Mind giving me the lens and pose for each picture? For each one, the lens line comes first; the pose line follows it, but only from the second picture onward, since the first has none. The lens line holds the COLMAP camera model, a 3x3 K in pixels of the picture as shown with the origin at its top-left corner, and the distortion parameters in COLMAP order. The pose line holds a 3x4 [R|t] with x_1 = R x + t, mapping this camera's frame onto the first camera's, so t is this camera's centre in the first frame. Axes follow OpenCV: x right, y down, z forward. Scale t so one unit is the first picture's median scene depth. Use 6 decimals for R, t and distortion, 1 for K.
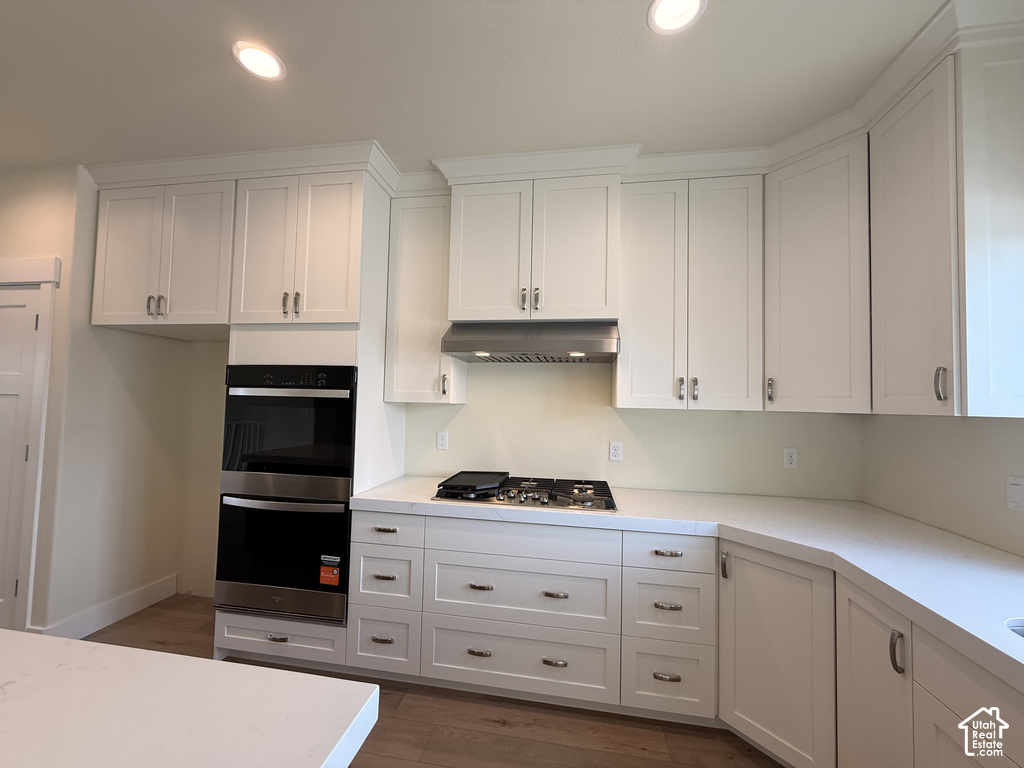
lens RADIAL K [[408.9, 0, 509.2], [0, 408.9, 386.4], [0, 0, 1]] dist [-0.002183, -0.000223]
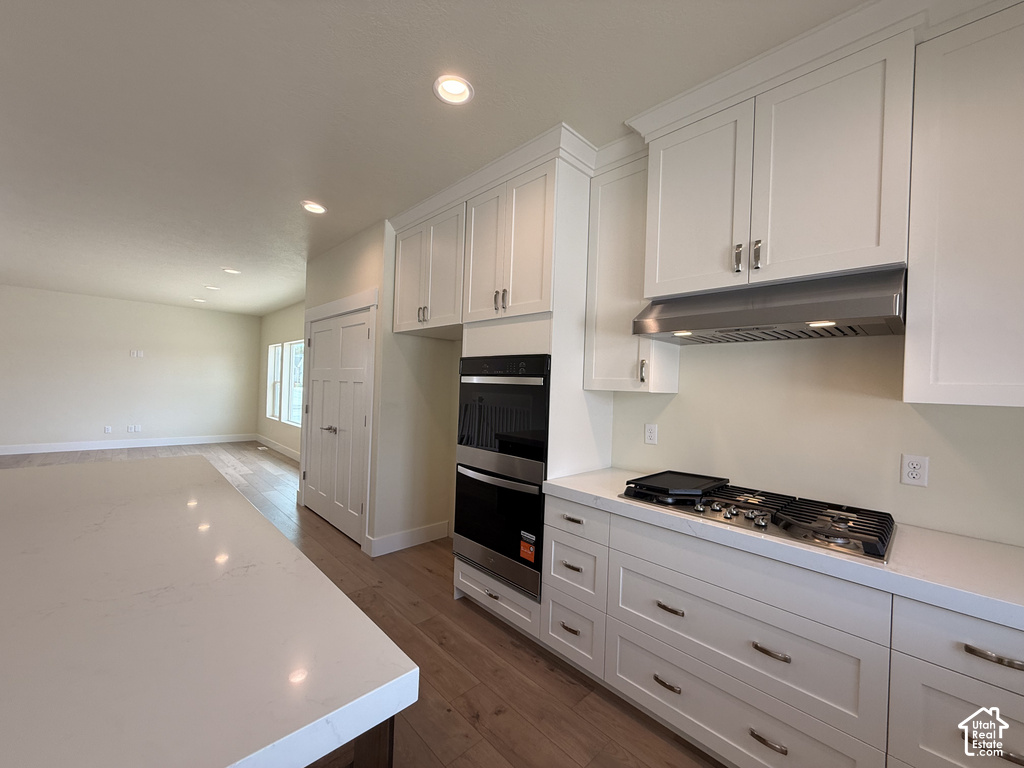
lens RADIAL K [[408.9, 0, 509.2], [0, 408.9, 386.4], [0, 0, 1]] dist [-0.002183, -0.000223]
pose [[0.801310, 0.006491, -0.598214, 0.153125], [0.007165, 0.999765, 0.020446, 0.009120], [0.598206, -0.020670, 0.801076, 0.118658]]
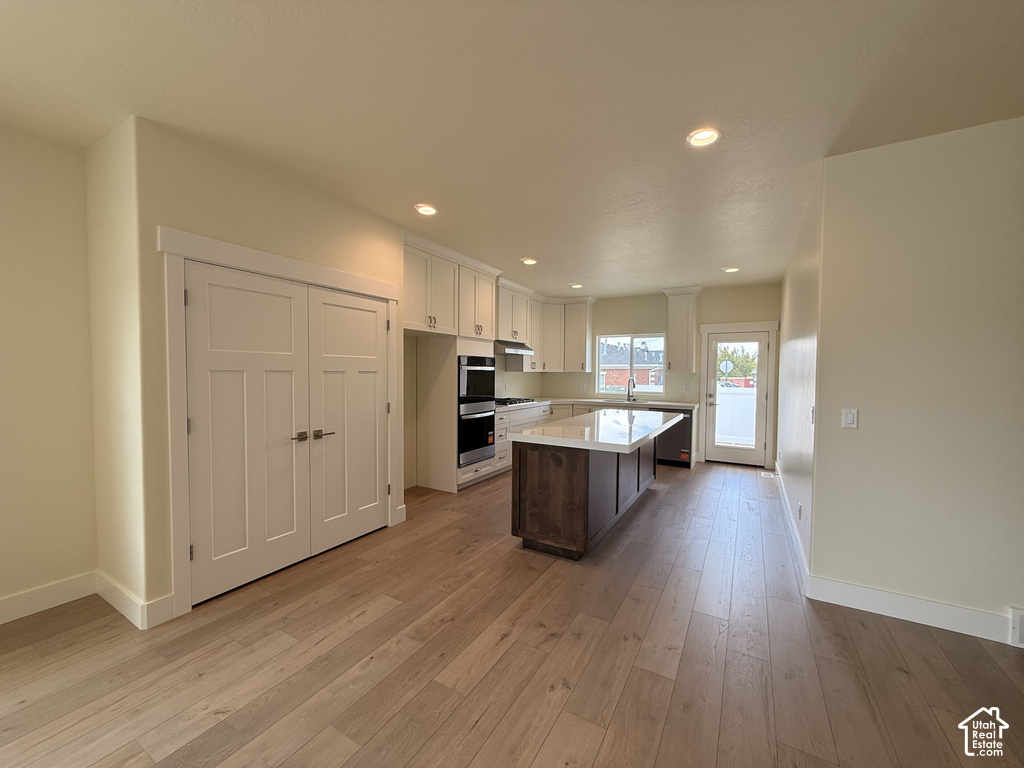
lens RADIAL K [[408.9, 0, 509.2], [0, 408.9, 386.4], [0, 0, 1]] dist [-0.002183, -0.000223]
pose [[0.361299, -0.053209, 0.930931, -2.667101], [-0.034867, 0.996901, 0.070511, -0.052876], [-0.931798, -0.057934, 0.358324, -0.011337]]
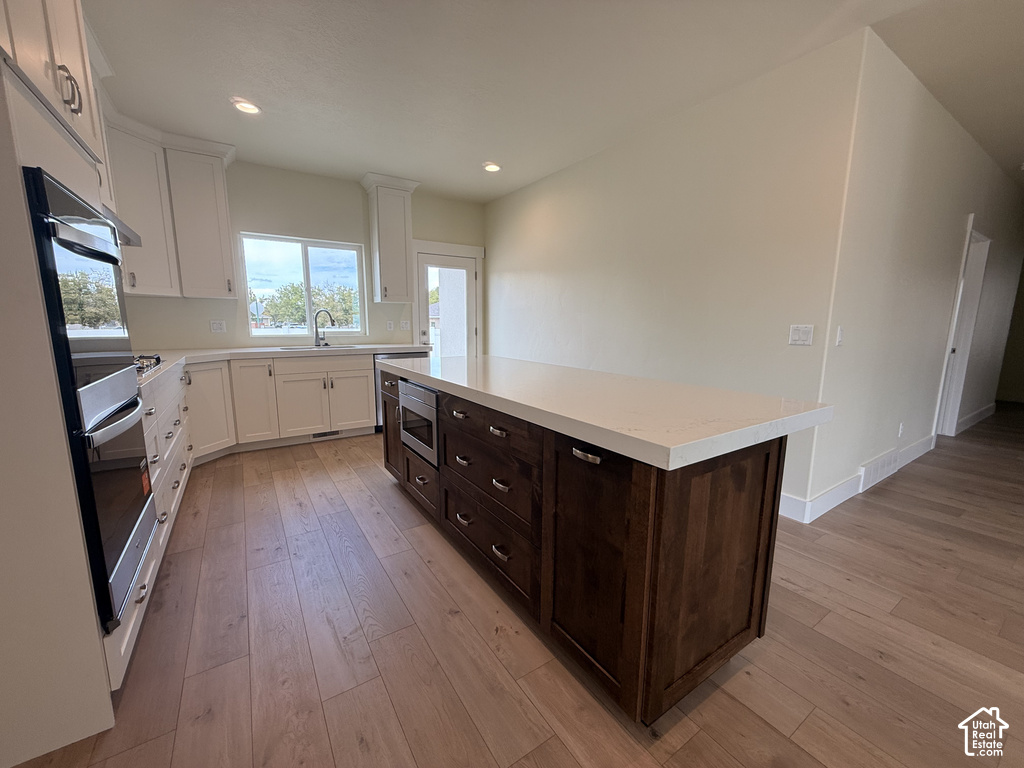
lens RADIAL K [[408.9, 0, 509.2], [0, 408.9, 386.4], [0, 0, 1]] dist [-0.002183, -0.000223]
pose [[-0.677527, -0.143573, 0.721349, -1.465939], [-0.049800, 0.987467, 0.149766, 0.099381], [-0.733810, 0.065547, -0.676185, 0.962508]]
